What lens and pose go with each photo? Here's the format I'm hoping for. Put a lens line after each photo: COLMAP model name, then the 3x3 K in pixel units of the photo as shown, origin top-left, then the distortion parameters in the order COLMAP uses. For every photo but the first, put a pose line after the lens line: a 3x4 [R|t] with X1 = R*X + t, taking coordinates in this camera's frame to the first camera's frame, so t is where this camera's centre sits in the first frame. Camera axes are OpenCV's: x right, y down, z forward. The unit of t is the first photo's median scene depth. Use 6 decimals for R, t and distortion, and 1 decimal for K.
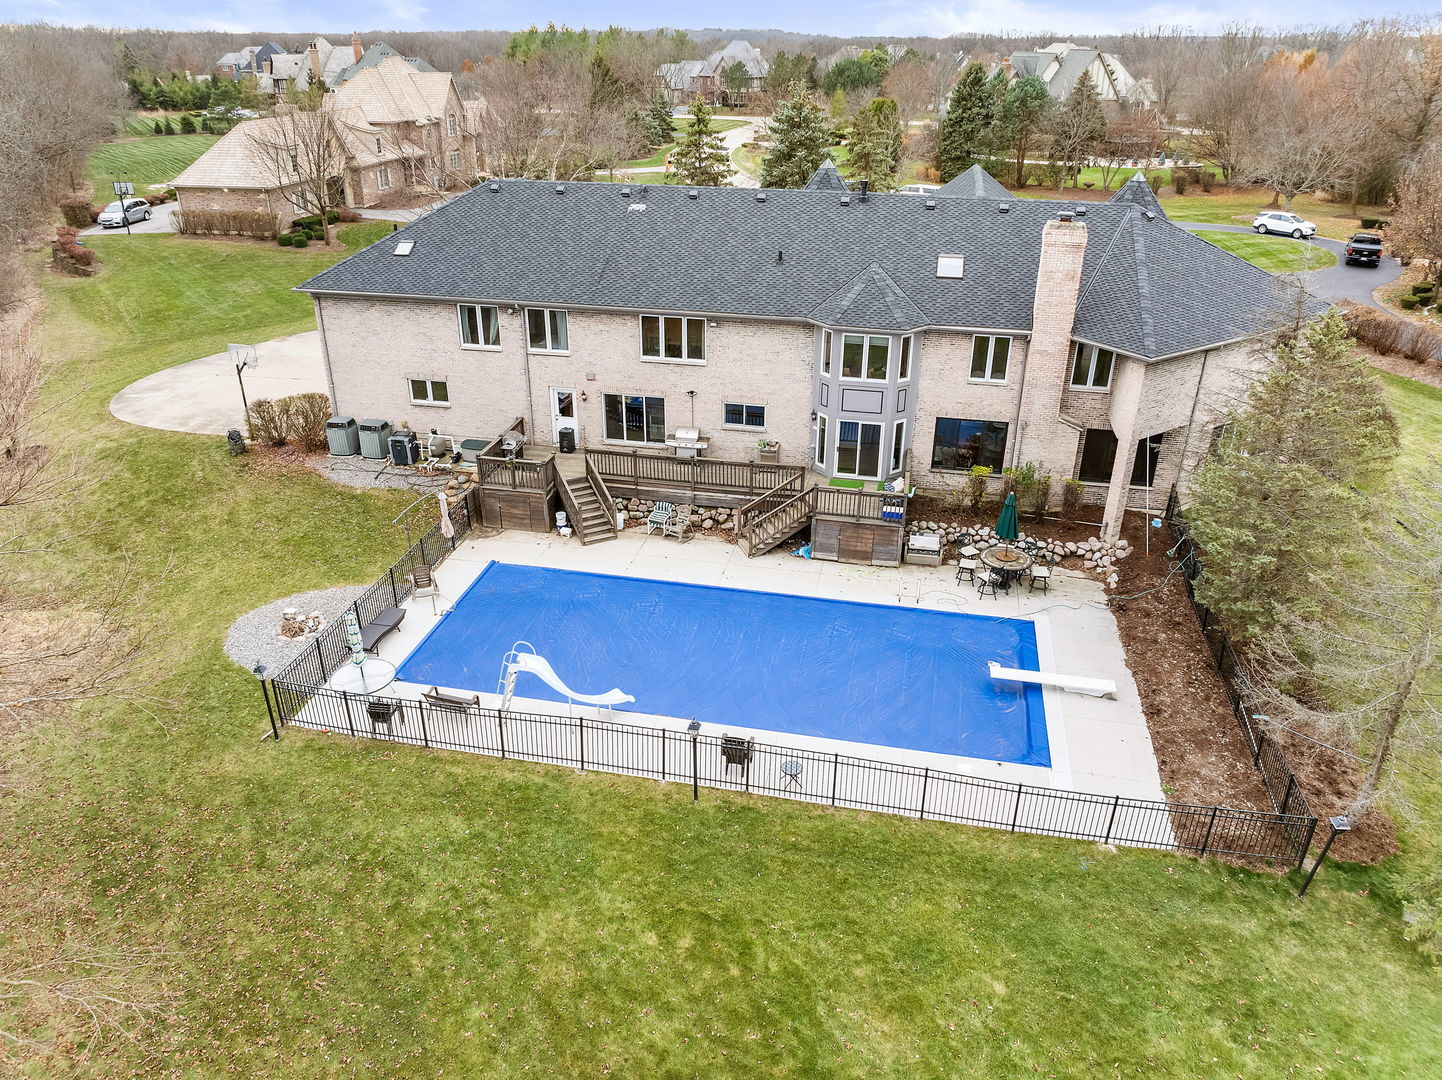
lens RADIAL K [[1025.9, 0, 722.1], [0, 1025.9, 537.5], [0, 0, 1]] dist [-0.039867, 0.005520]
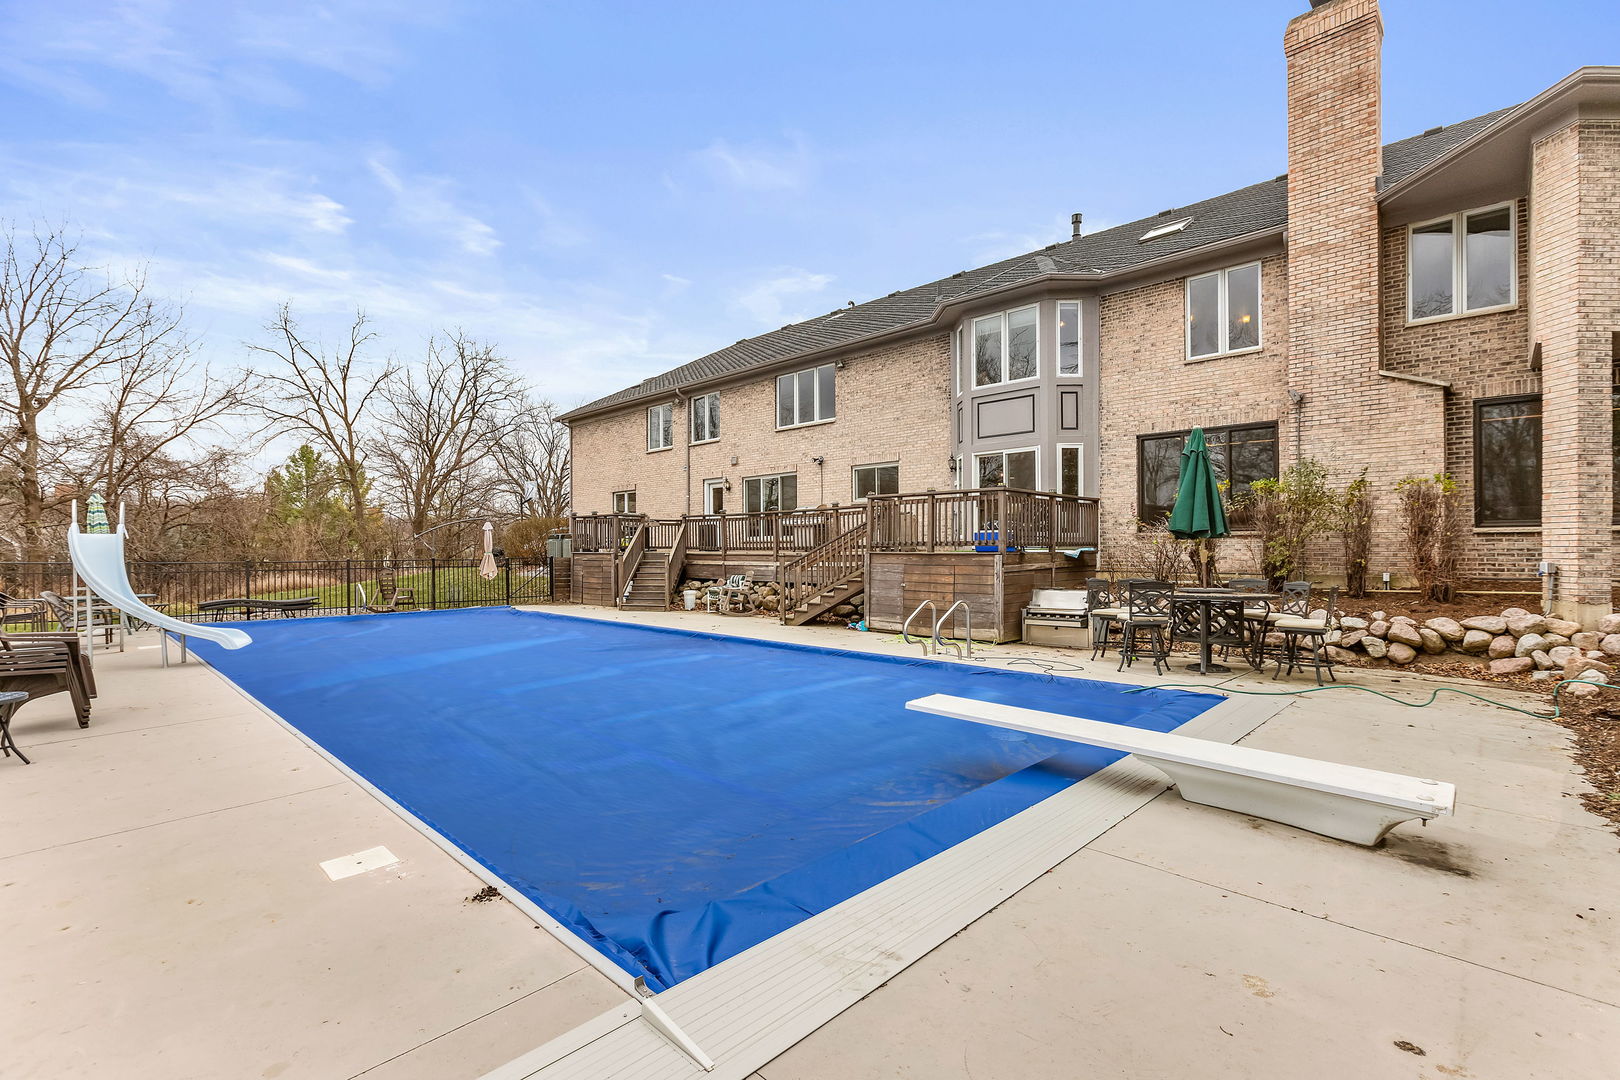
lens RADIAL K [[736.0, 0, 817.1], [0, 736.0, 543.5], [0, 0, 1]] dist [0.004245, -0.000364]
pose [[0.849797, -0.018036, -0.526801, 0.266534], [-0.219101, 0.896899, -0.384144, 0.134342], [0.479416, 0.441867, 0.758231, 0.604108]]
